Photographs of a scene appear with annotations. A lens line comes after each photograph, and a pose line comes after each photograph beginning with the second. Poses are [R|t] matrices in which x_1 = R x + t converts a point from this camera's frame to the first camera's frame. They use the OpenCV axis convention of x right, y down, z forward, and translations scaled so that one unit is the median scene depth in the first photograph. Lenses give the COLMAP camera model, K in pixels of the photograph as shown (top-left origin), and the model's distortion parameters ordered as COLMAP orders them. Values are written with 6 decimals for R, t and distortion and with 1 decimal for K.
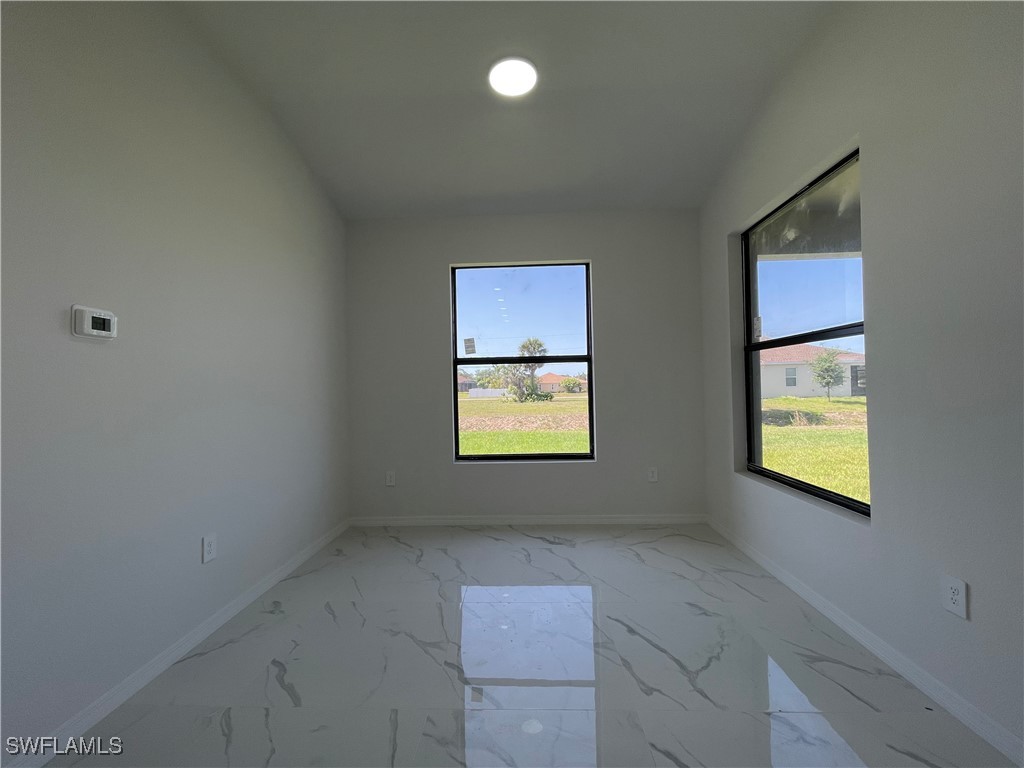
lens RADIAL K [[414.9, 0, 510.4], [0, 414.9, 385.8], [0, 0, 1]] dist [-0.002173, 0.001174]
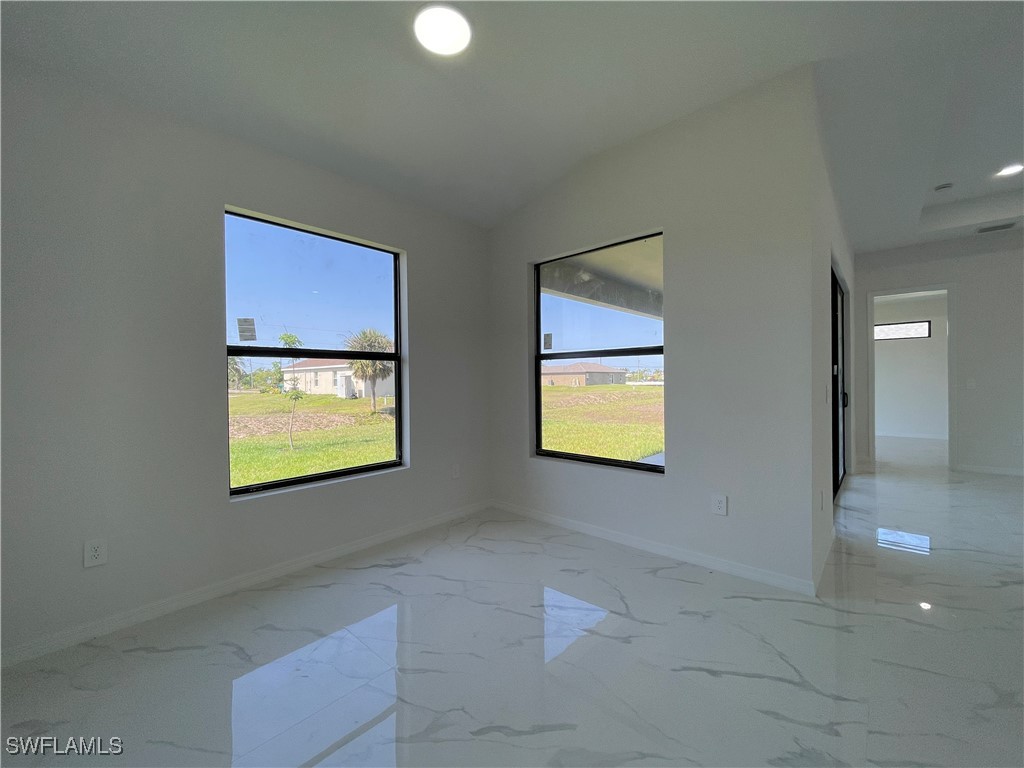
lens RADIAL K [[414.9, 0, 513.4], [0, 414.9, 381.9], [0, 0, 1]] dist [-0.002173, 0.001174]
pose [[0.642172, 0.013644, 0.766439, -0.427123], [-0.002900, 0.999878, -0.015370, 0.003522], [-0.766555, 0.007647, 0.642133, 0.251818]]
